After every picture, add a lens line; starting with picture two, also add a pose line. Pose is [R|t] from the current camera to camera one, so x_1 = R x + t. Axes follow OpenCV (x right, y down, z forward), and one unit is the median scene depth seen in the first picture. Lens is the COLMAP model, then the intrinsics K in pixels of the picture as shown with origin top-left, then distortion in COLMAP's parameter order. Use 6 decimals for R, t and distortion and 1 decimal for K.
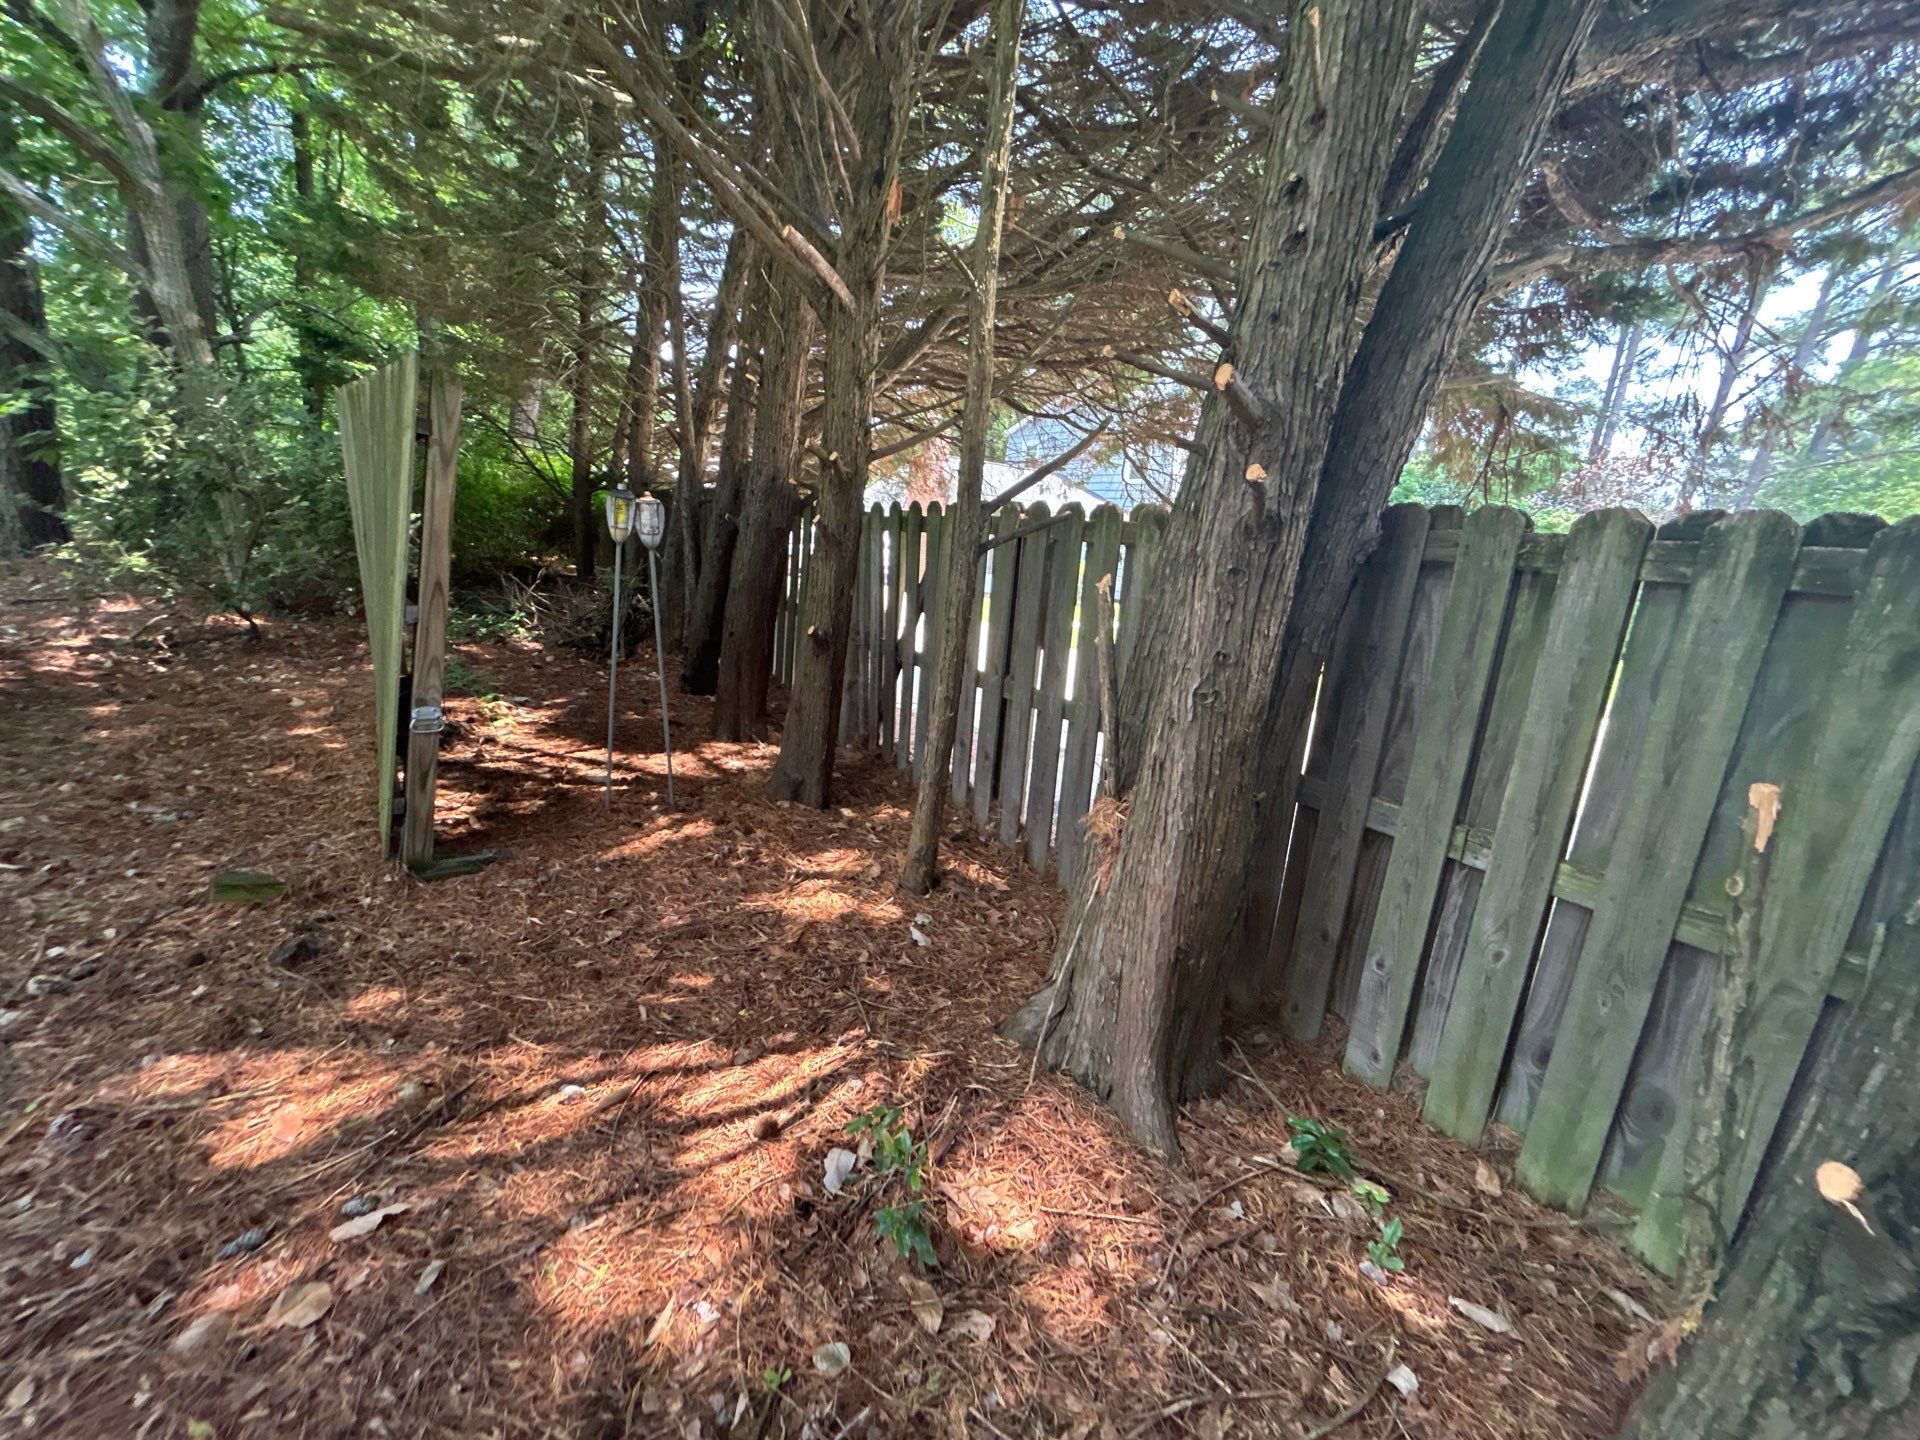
lens RADIAL K [[771.5, 0, 960.5], [0, 771.5, 716.9], [0, 0, 1]] dist [0.000340, 0.000211]
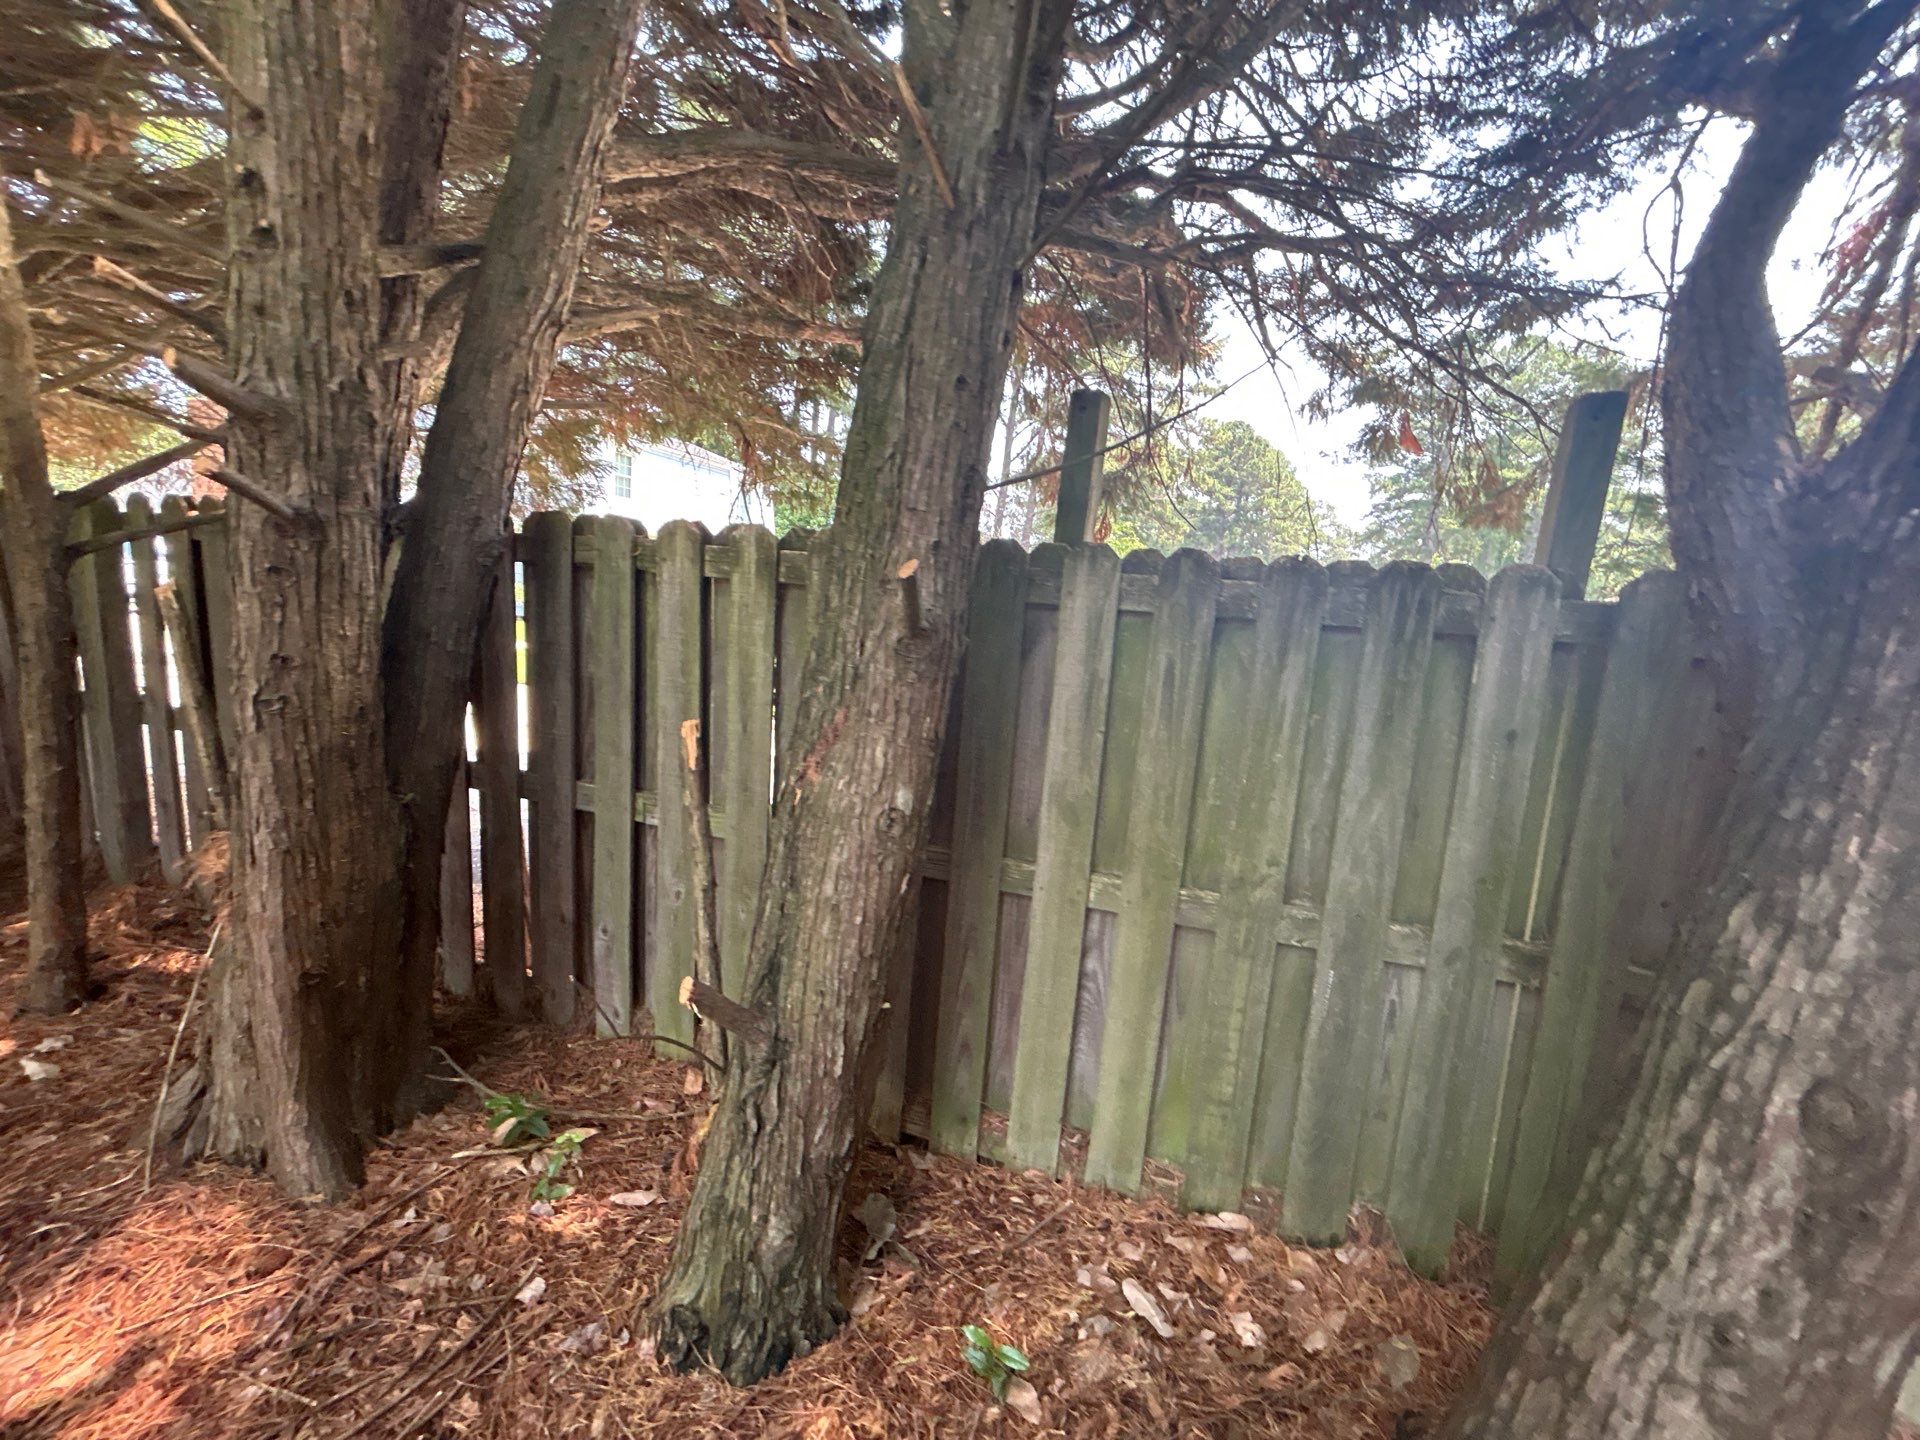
lens RADIAL K [[773.7, 0, 960.0], [0, 773.7, 720.0], [0, 0, 1]] dist [-0.000213, -0.000108]
pose [[0.787386, -0.118942, 0.604877, 0.375371], [0.128413, 0.991332, 0.027775, 0.070381], [-0.602938, 0.055804, 0.795834, -0.238139]]
